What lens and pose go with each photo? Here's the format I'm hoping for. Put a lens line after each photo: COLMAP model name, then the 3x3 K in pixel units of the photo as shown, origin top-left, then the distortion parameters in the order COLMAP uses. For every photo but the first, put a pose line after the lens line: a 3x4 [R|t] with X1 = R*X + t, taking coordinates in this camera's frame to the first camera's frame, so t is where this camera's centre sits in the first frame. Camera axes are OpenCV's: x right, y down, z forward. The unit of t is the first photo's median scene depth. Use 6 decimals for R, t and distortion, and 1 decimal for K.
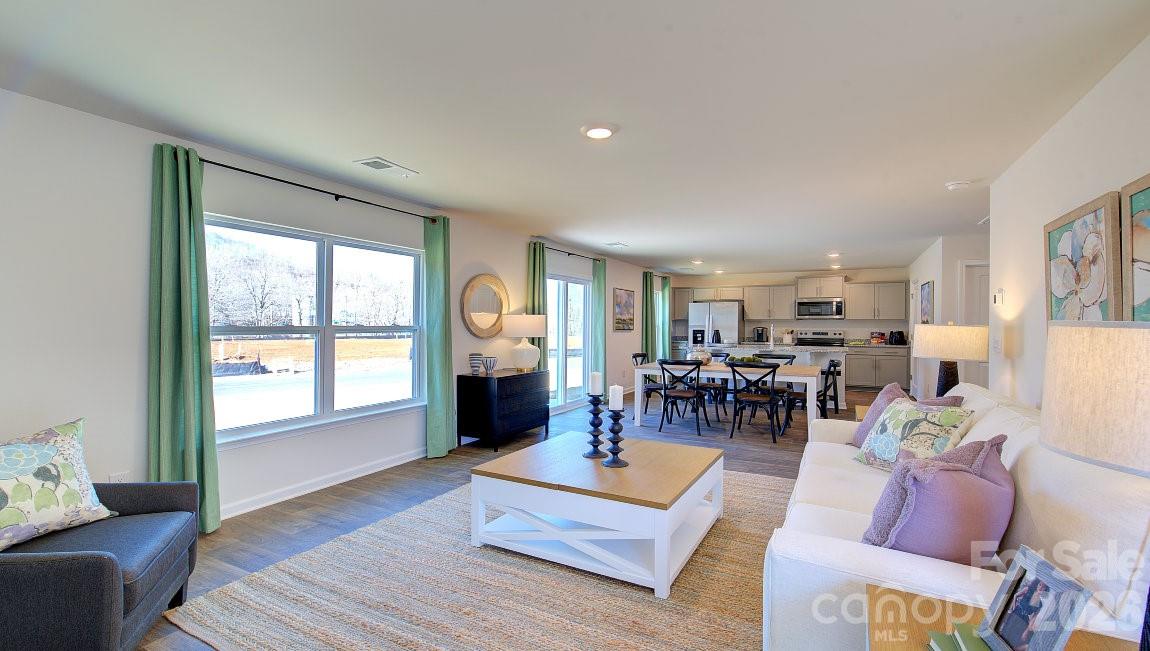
lens RADIAL K [[495.3, 0, 570.5], [0, 495.3, 327.6], [0, 0, 1]] dist [-0.006920, 0.001383]
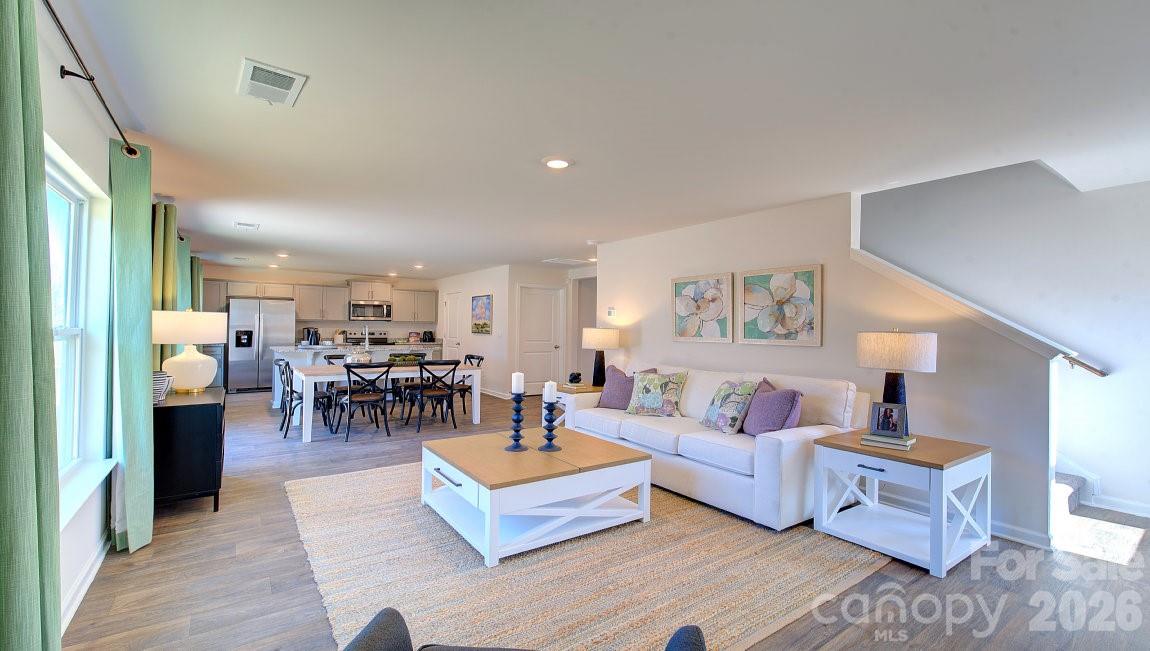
lens RADIAL K [[495.3, 0, 569.4], [0, 495.3, 325.9], [0, 0, 1]] dist [-0.006920, 0.001383]
pose [[0.447717, 0.005151, 0.894160, -0.492345], [-0.003471, 0.999986, -0.004022, -0.004239], [-0.894168, -0.001303, 0.447729, 0.232020]]
